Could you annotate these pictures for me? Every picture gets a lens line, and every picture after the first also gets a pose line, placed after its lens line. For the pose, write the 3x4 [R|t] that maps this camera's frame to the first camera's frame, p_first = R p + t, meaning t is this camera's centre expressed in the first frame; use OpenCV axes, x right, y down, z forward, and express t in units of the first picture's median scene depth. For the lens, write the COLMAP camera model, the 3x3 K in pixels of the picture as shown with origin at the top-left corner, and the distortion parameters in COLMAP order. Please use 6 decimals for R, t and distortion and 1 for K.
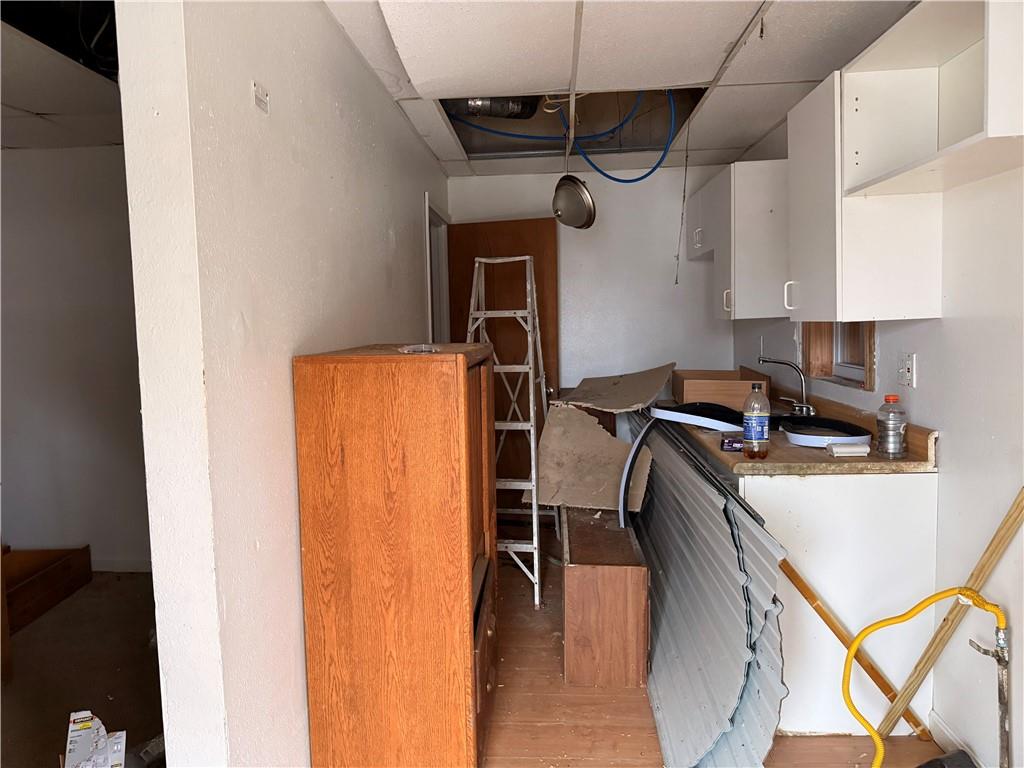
lens RADIAL K [[724.9, 0, 509.2], [0, 724.9, 382.0], [0, 0, 1]] dist [0.002512, -0.007230]
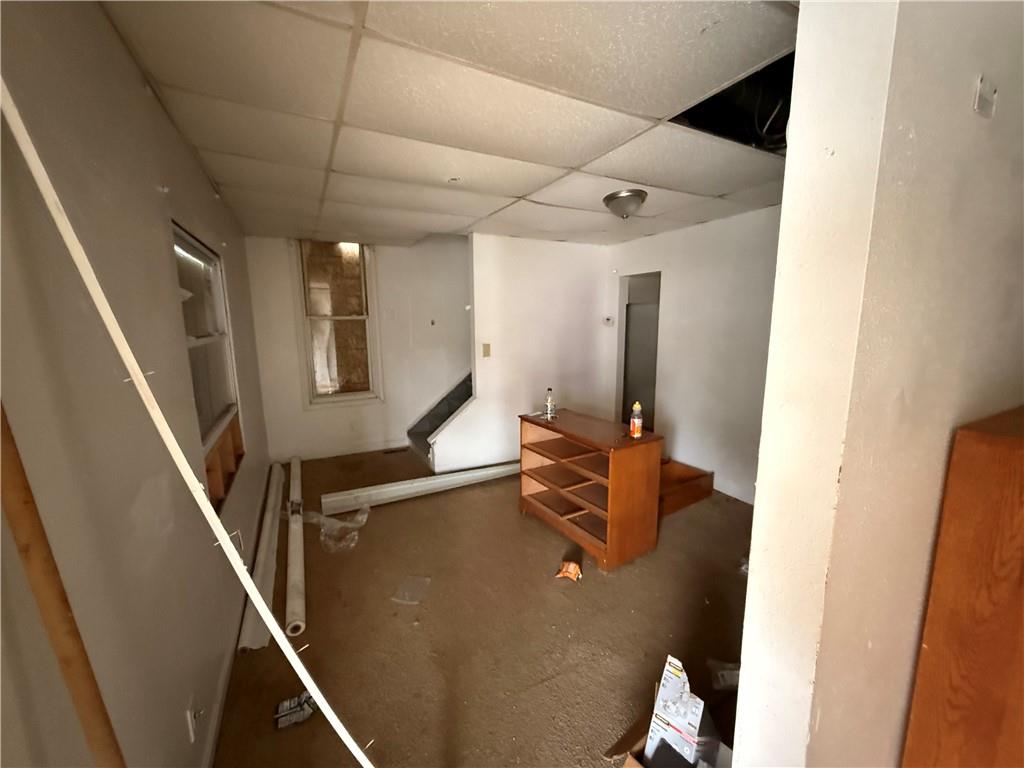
lens RADIAL K [[409.0, 0, 510.6], [0, 409.0, 382.5], [0, 0, 1]] dist [-0.001650, 0.000211]
pose [[0.515961, 0.150429, -0.843300, -0.193641], [-0.076945, 0.988619, 0.129273, -0.116728], [0.853149, -0.001812, 0.521664, 0.356049]]
